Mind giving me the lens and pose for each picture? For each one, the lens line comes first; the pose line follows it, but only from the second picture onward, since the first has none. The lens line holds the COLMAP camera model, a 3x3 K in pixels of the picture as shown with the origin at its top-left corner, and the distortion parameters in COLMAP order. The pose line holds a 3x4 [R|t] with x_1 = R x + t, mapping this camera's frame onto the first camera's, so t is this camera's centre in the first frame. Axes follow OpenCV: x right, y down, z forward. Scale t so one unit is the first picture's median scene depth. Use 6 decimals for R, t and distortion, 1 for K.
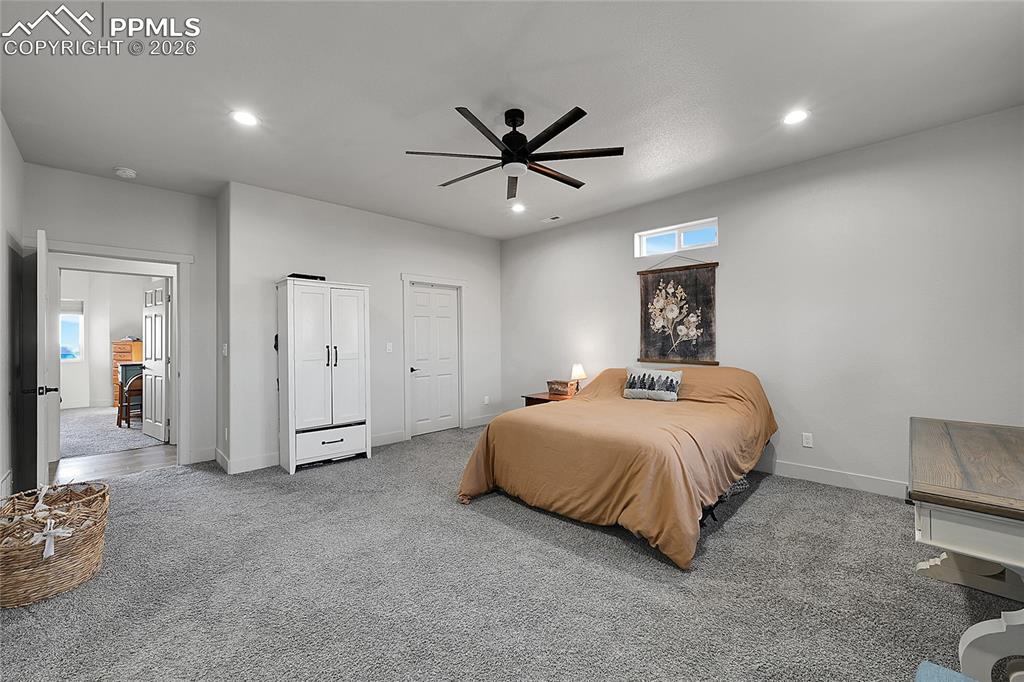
lens RADIAL K [[405.9, 0, 510.8], [0, 405.9, 338.7], [0, 0, 1]] dist [-0.002644, -0.000609]
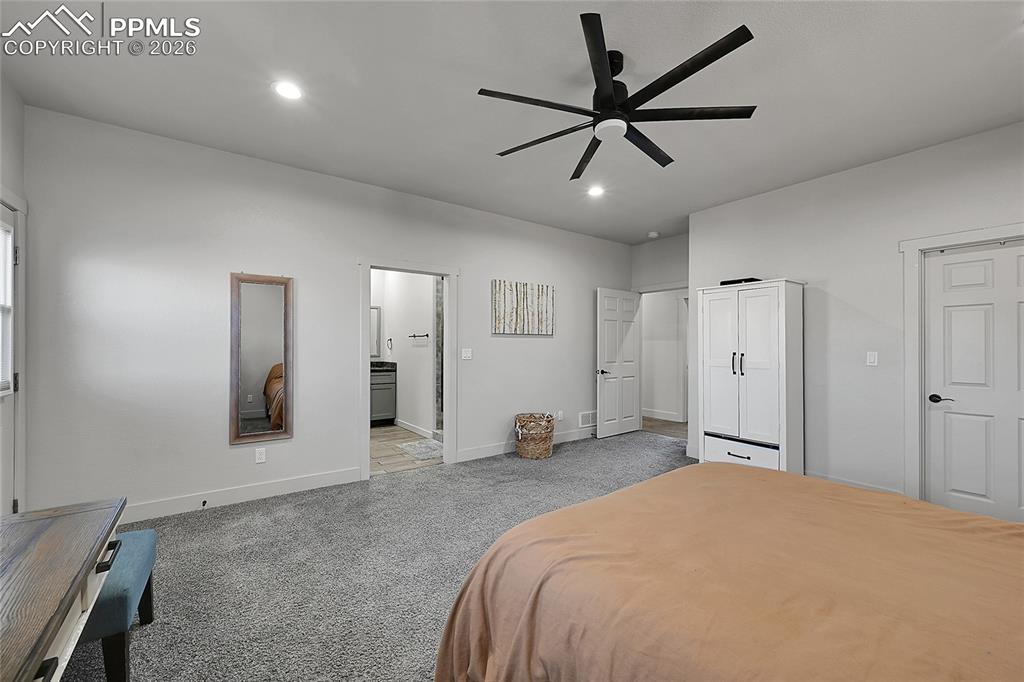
lens RADIAL K [[405.9, 0, 516.6], [0, 405.9, 345.1], [0, 0, 1]] dist [-0.002644, -0.000609]
pose [[-0.151159, 0.004189, -0.988501, 0.520486], [-0.000062, 0.999991, 0.004247, -0.003225], [0.988509, 0.000703, -0.151157, 0.600279]]
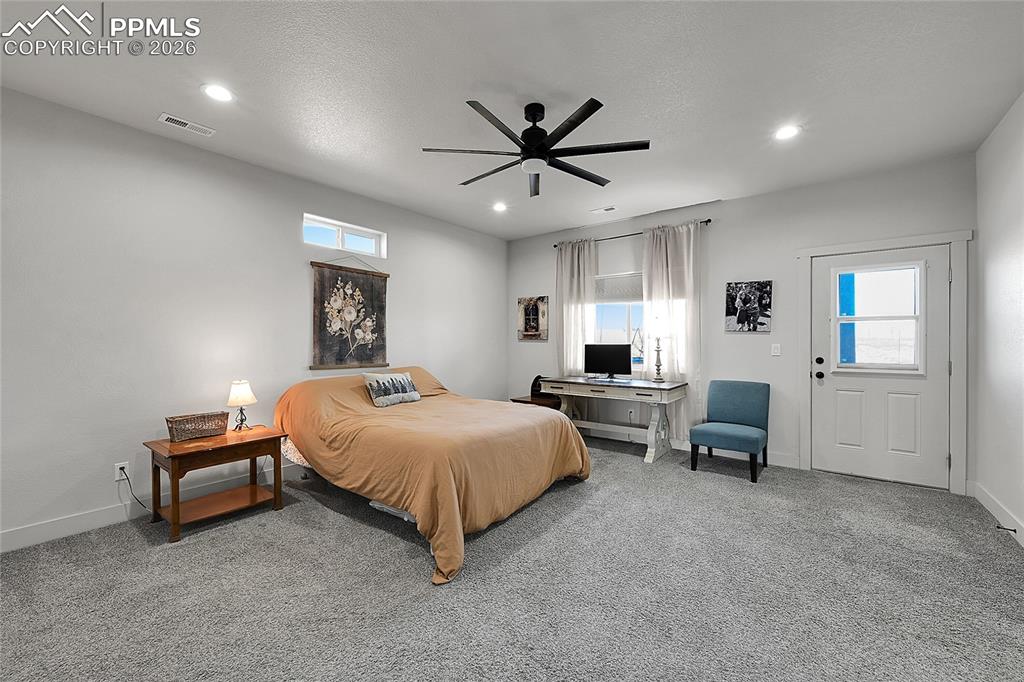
lens RADIAL K [[405.9, 0, 514.3], [0, 405.9, 341.3], [0, 0, 1]] dist [-0.002644, -0.000609]
pose [[-0.122857, 0.009538, 0.992379, -0.603733], [0.000190, 0.999954, -0.009587, 0.006573], [-0.992424, -0.000989, -0.122853, 0.746131]]
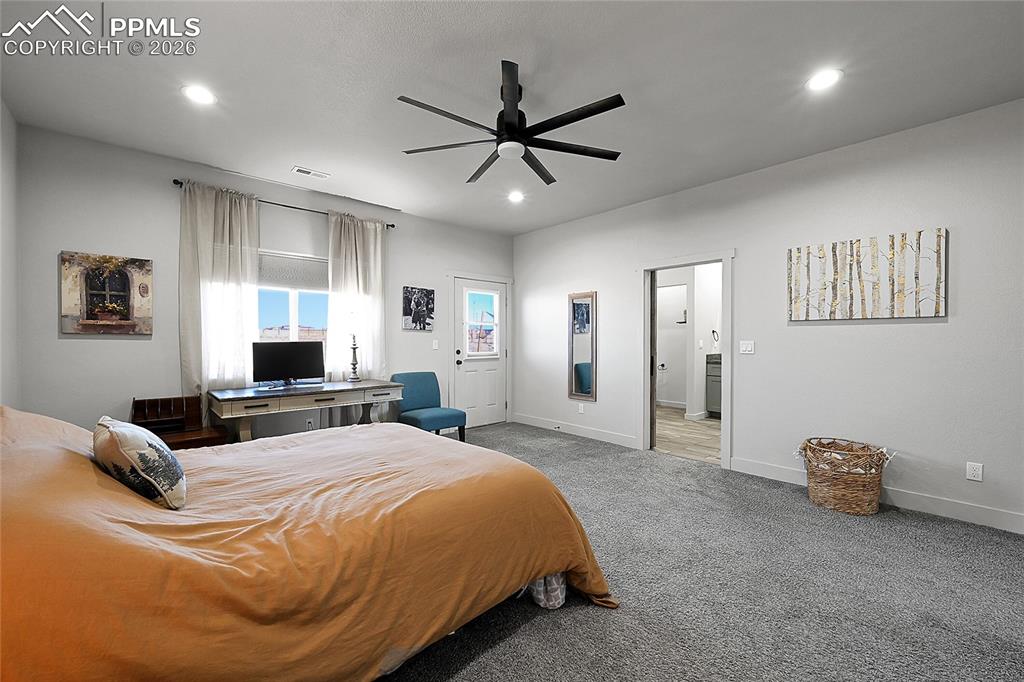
lens RADIAL K [[408.5, 0, 509.2], [0, 408.5, 340.7], [0, 0, 1]] dist [0.000745, 0.000377]
pose [[-0.998489, 0.007991, 0.054373, -0.021148], [0.008155, 0.999963, 0.002798, 0.003234], [-0.054349, 0.003237, -0.998517, 1.224590]]
